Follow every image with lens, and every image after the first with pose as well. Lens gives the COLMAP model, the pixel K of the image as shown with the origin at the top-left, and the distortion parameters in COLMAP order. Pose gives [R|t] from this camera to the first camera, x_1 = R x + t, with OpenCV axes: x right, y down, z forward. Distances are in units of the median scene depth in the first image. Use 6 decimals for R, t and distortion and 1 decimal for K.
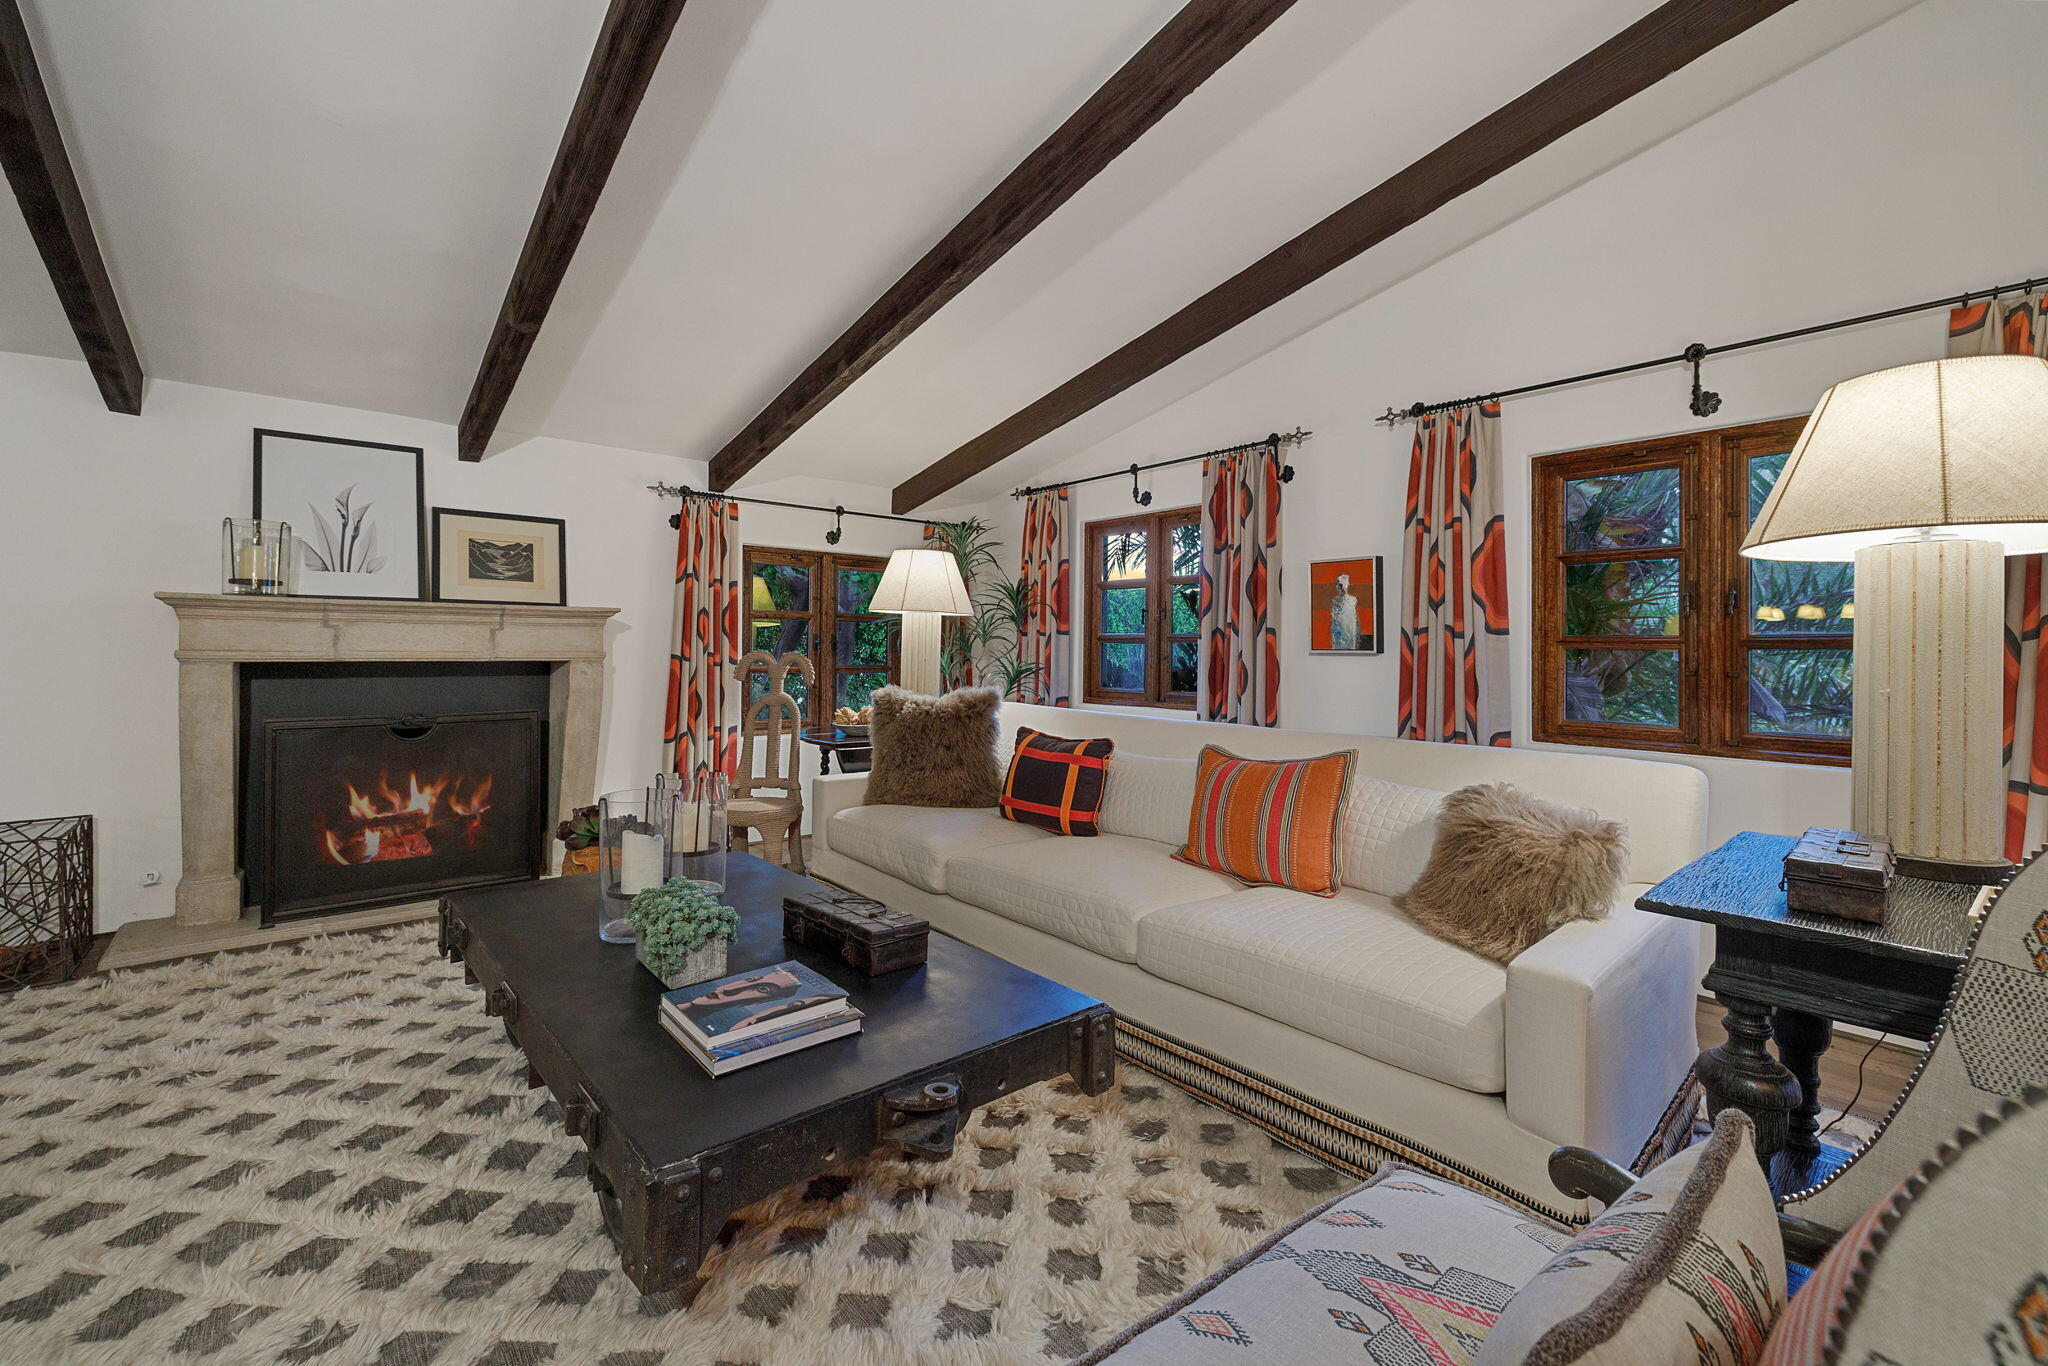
lens RADIAL K [[834.6, 0, 1027.3], [0, 834.6, 662.1], [0, 0, 1]] dist [-0.003923, -0.000082]
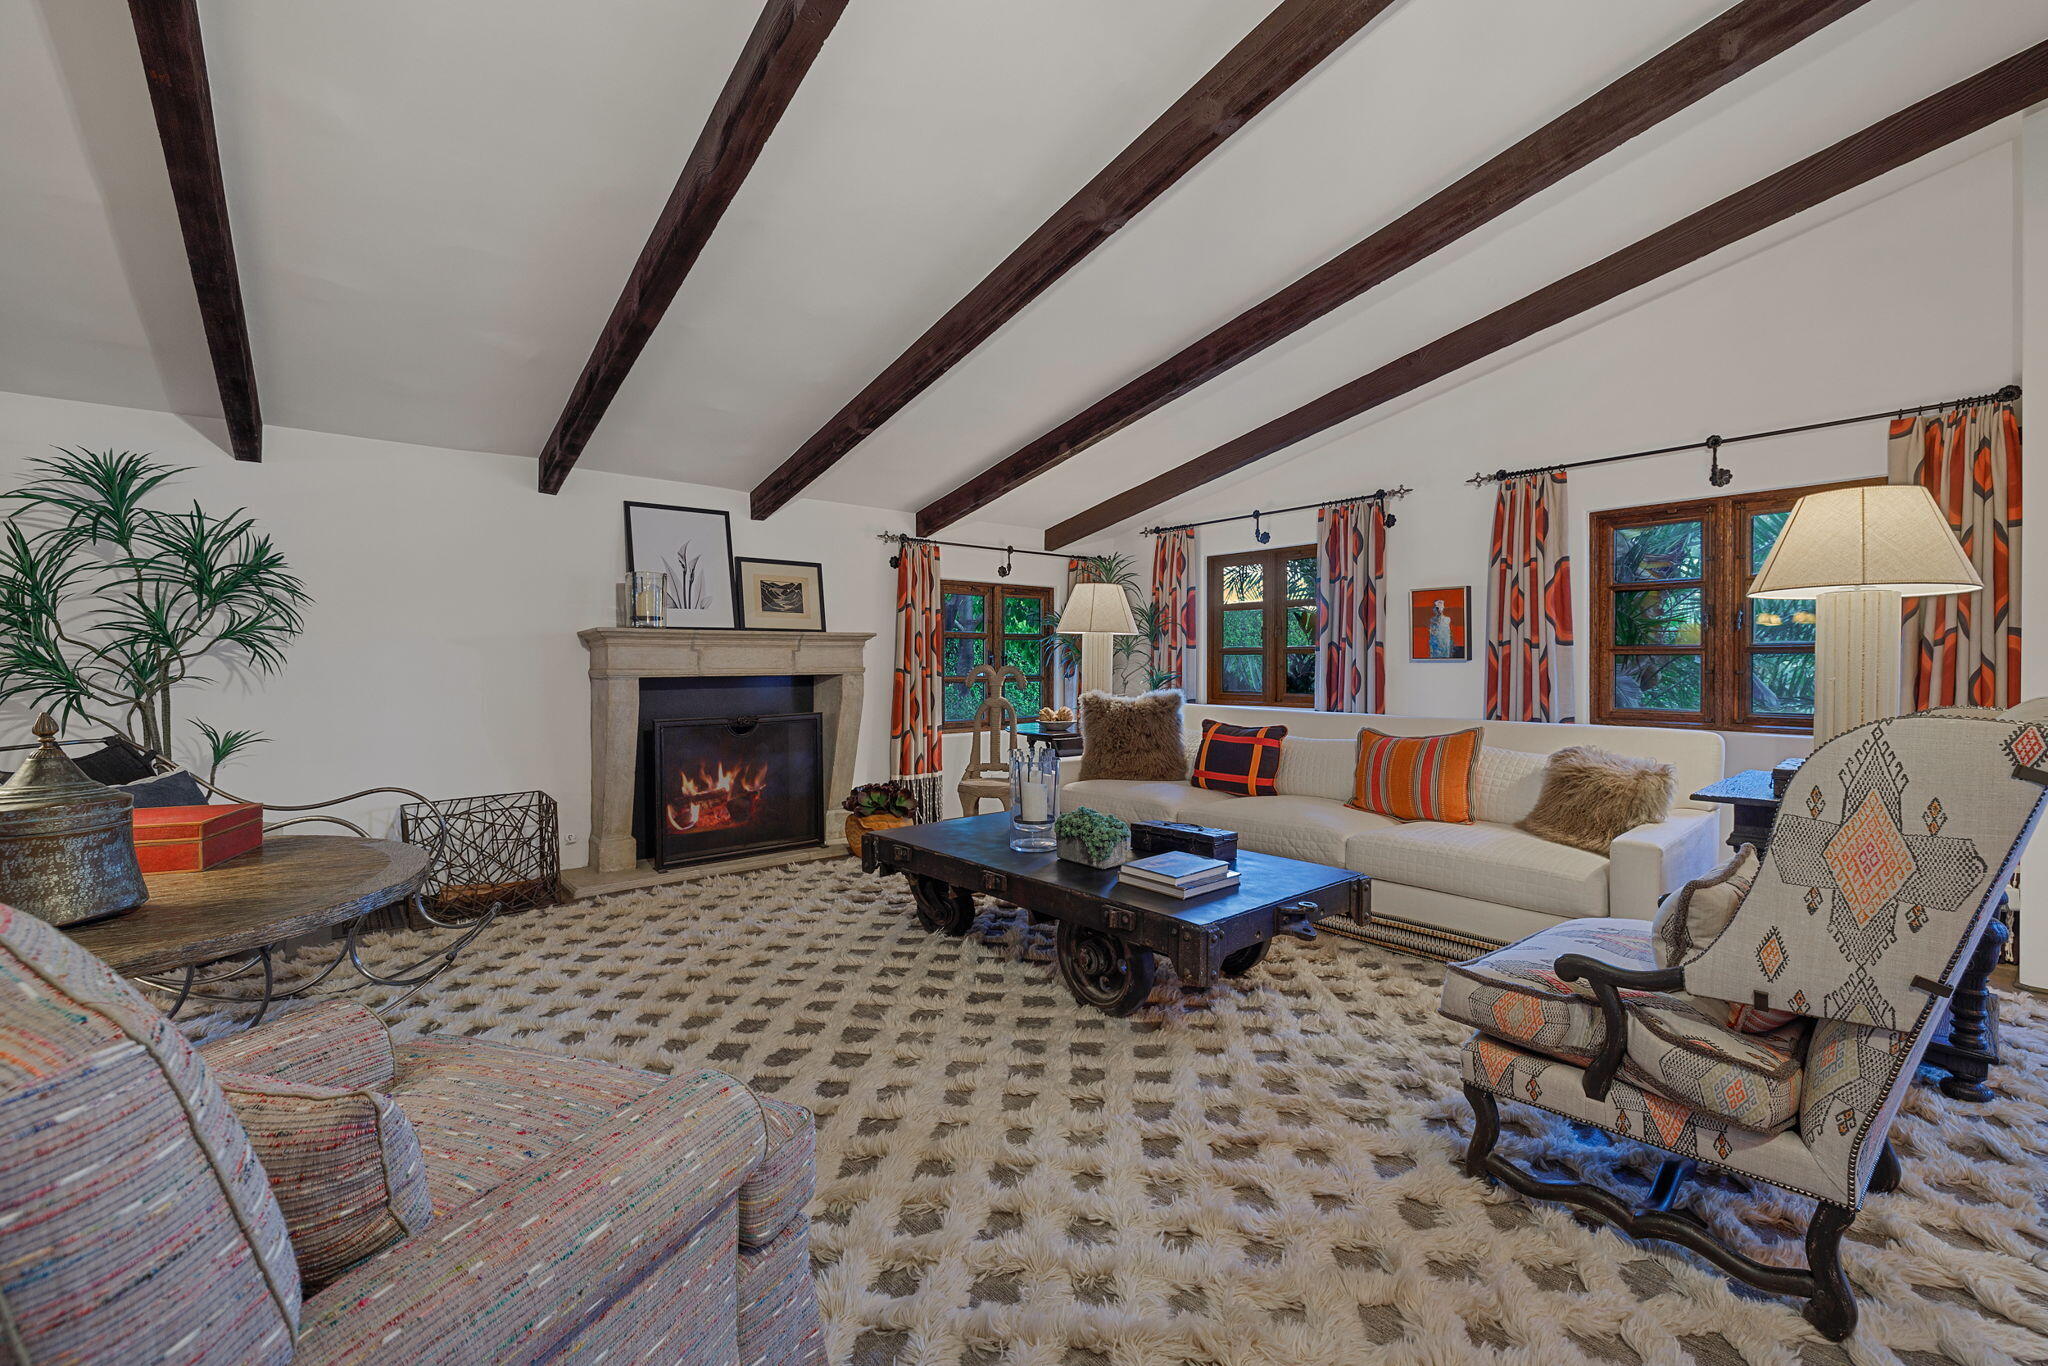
lens RADIAL K [[841.4, 0, 1020.2], [0, 841.4, 690.0], [0, 0, 1]] dist [-0.004601, -0.000369]
pose [[0.999915, -0.012955, -0.001109, -0.307736], [0.012973, 0.999736, 0.018979, 0.002073], [0.000863, -0.018992, 0.999819, -0.349858]]
